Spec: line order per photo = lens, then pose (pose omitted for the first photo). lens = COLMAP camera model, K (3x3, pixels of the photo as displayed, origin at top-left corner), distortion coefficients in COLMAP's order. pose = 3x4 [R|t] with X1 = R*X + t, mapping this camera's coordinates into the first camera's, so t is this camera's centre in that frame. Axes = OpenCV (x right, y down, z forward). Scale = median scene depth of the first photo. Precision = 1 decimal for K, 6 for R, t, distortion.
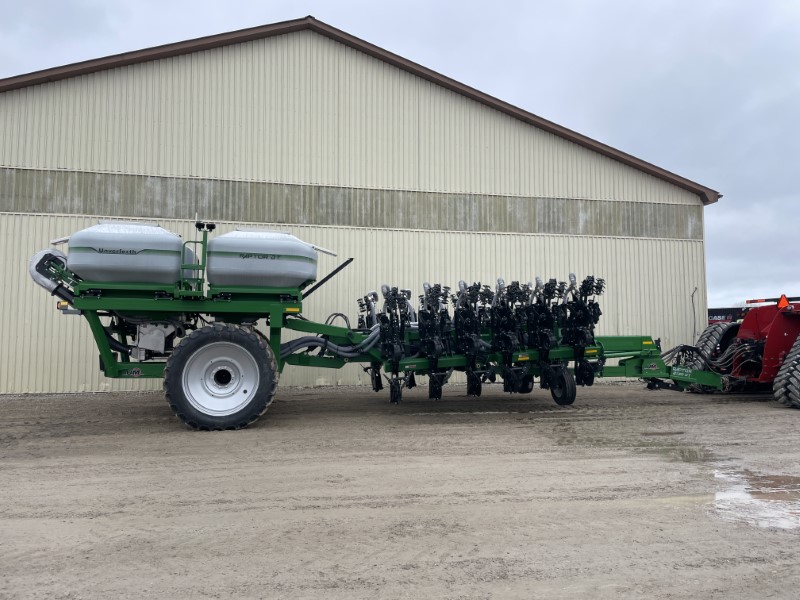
lens RADIAL K [[605.8, 0, 400.2], [0, 605.8, 298.0], [0, 0, 1]] dist [0.033483, -0.014526]
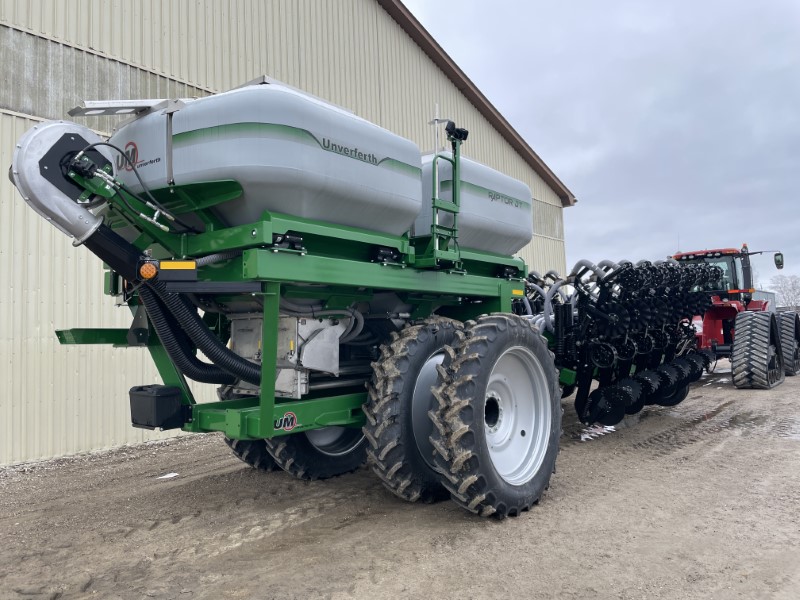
lens RADIAL K [[605.8, 0, 400.0], [0, 605.8, 295.3], [0, 0, 1]] dist [0.033483, -0.014526]
pose [[0.790798, 0.013618, 0.611926, -0.566989], [-0.007582, 0.999894, -0.012454, 0.026809], [-0.612031, 0.005209, 0.790817, 0.505184]]
